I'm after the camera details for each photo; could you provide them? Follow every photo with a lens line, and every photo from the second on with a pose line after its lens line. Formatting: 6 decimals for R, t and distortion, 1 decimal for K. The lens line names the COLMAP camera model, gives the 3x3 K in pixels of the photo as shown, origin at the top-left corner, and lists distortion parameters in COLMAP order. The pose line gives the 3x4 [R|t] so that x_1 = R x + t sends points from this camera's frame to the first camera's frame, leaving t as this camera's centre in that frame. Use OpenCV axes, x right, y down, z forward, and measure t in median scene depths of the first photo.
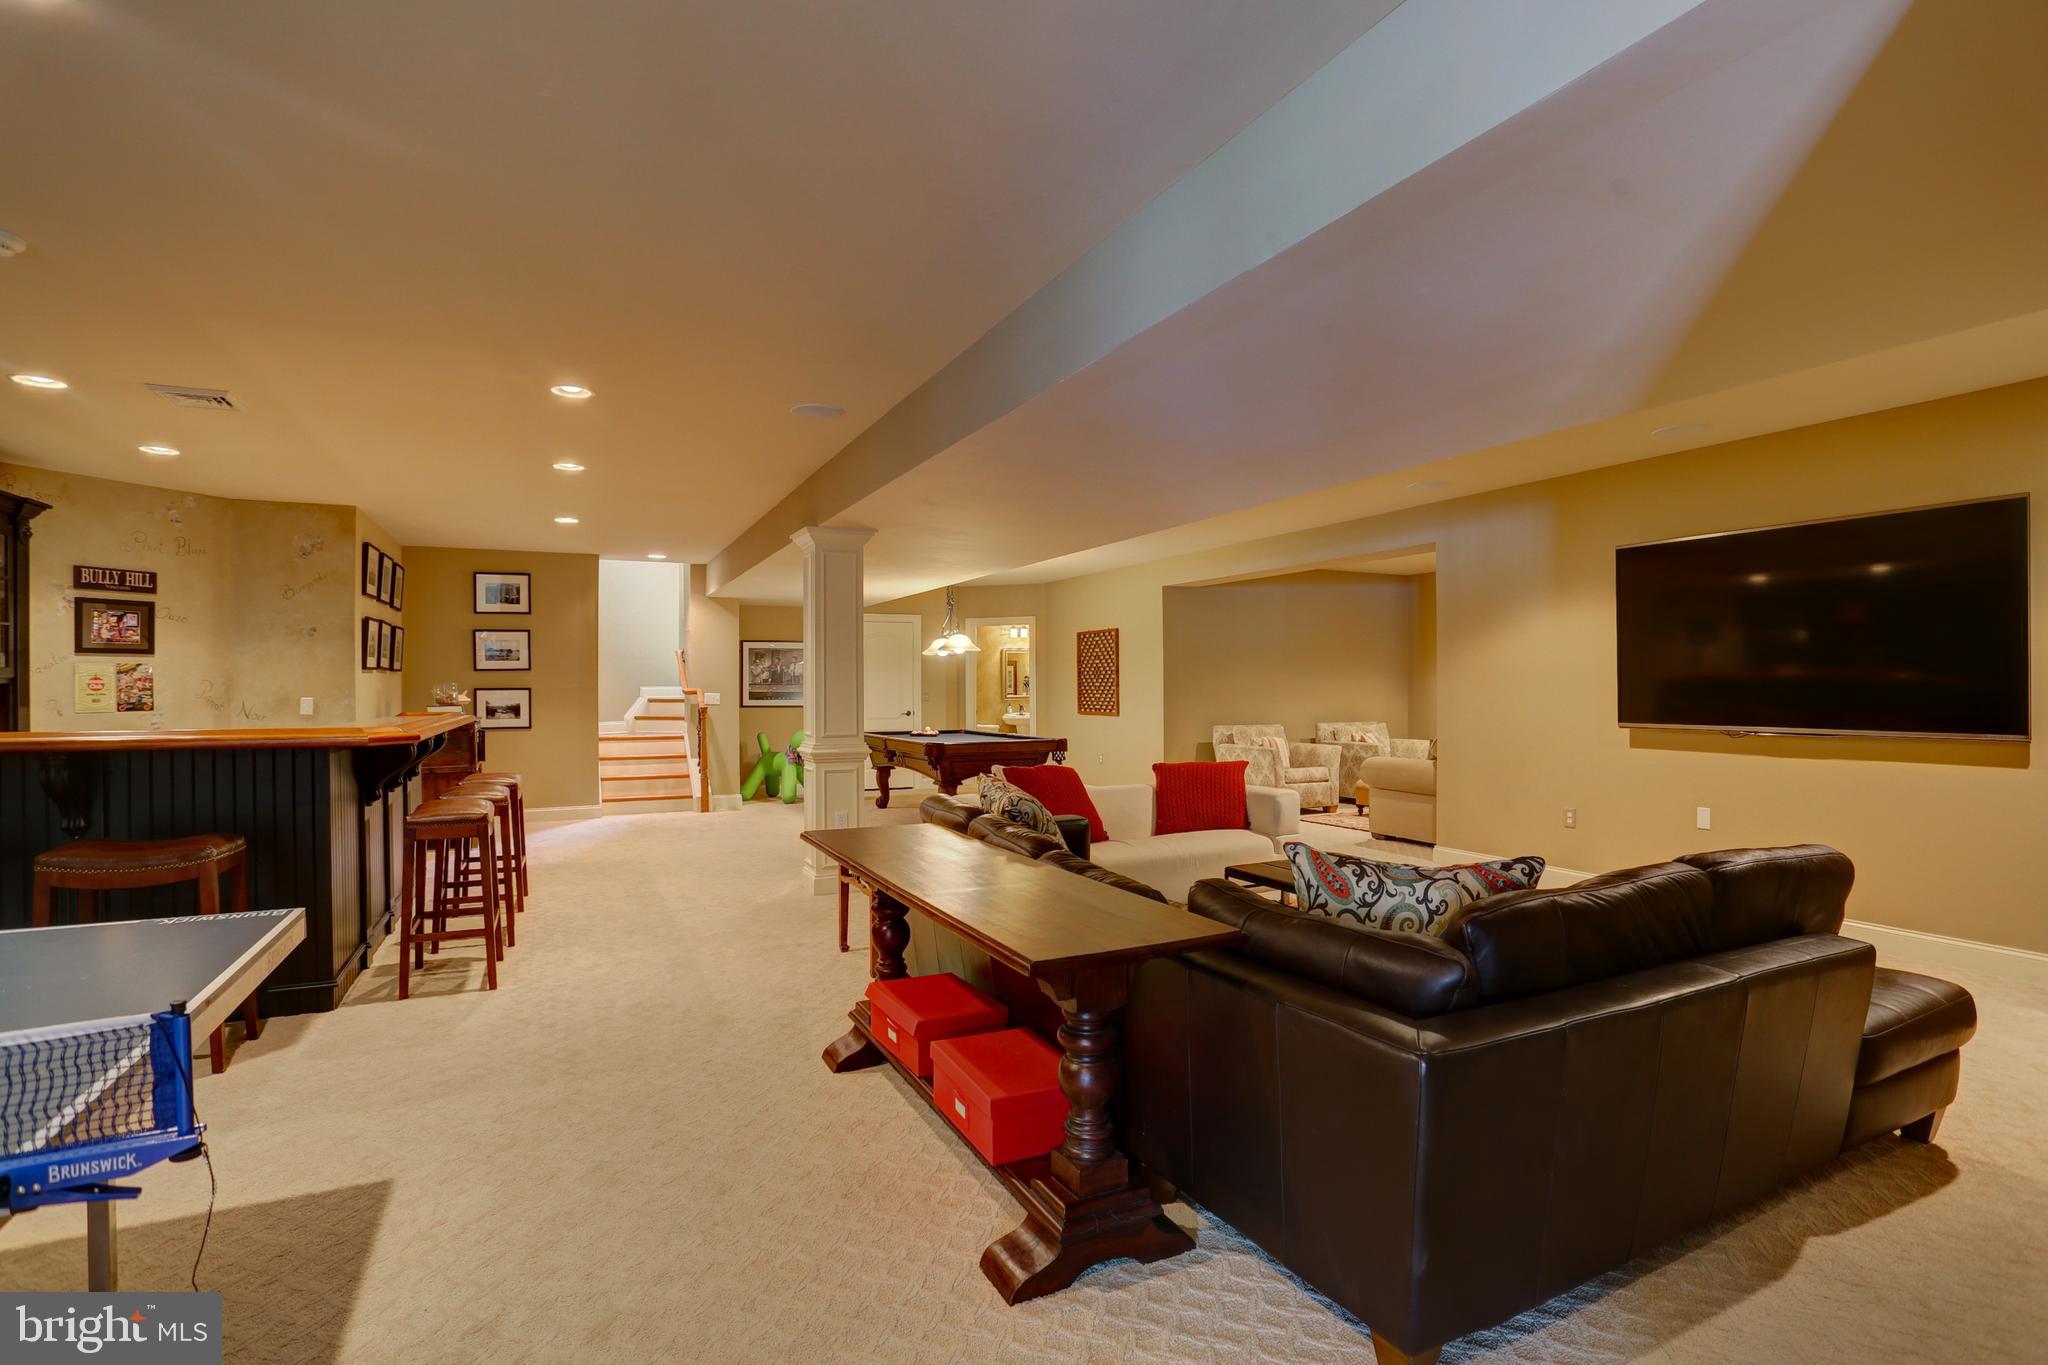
lens RADIAL K [[1004.6, 0, 1031.9], [0, 1004.6, 684.9], [0, 0, 1]] dist [-0.063236, 0.023027]
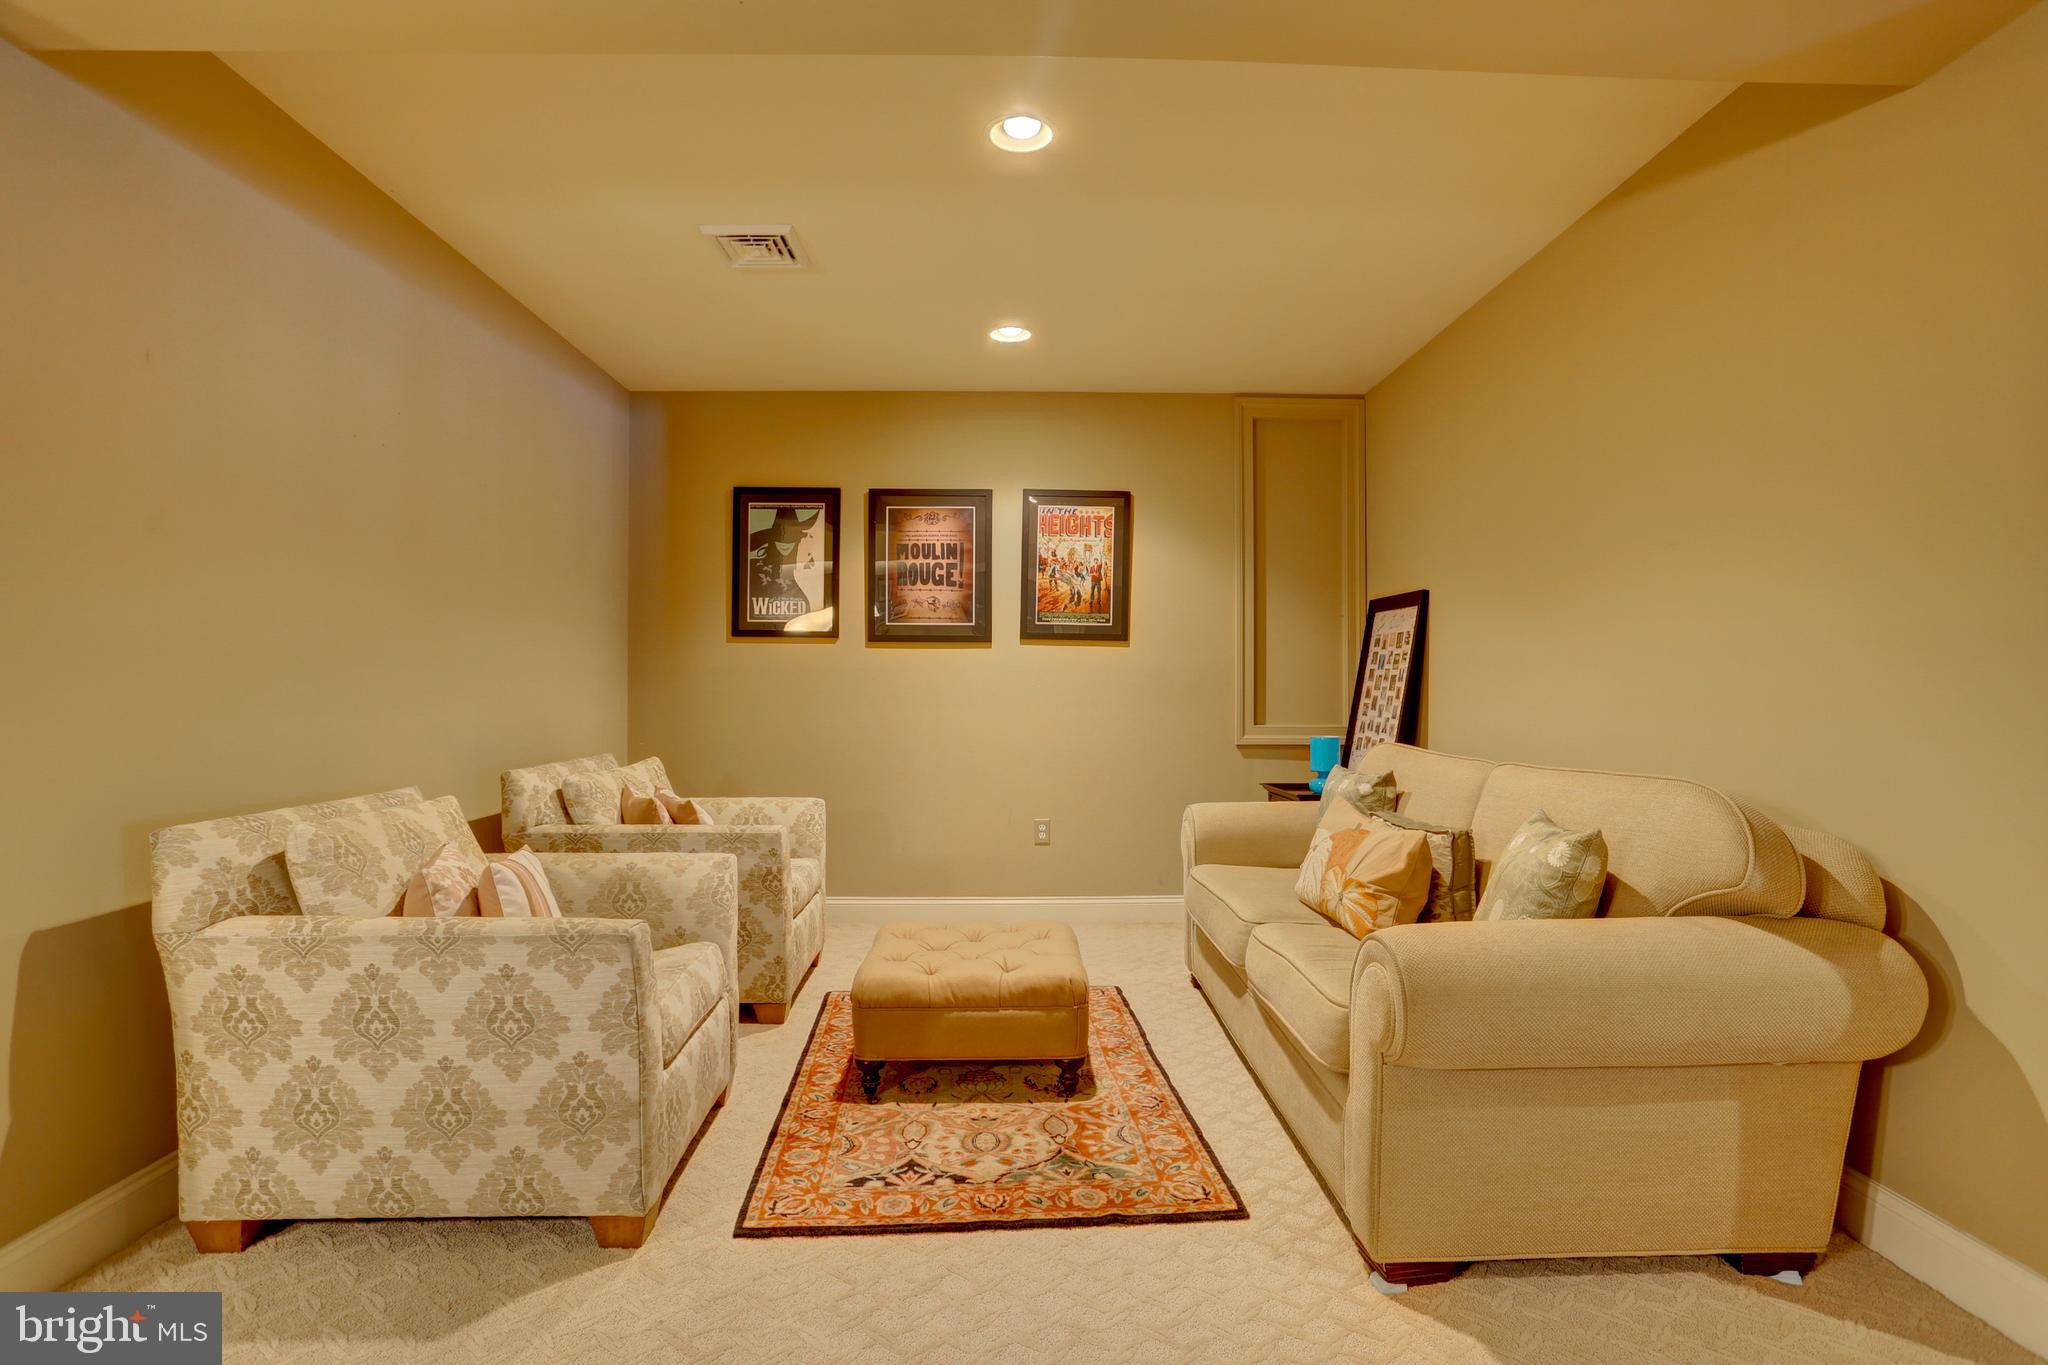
lens RADIAL K [[1004.6, 0, 1031.9], [0, 1004.6, 684.9], [0, 0, 1]] dist [-0.063236, 0.023027]
pose [[0.399833, 0.008101, 0.916552, 0.122684], [-0.004683, 0.999966, -0.006795, 0.021768], [-0.916576, -0.001575, 0.399858, 1.173169]]
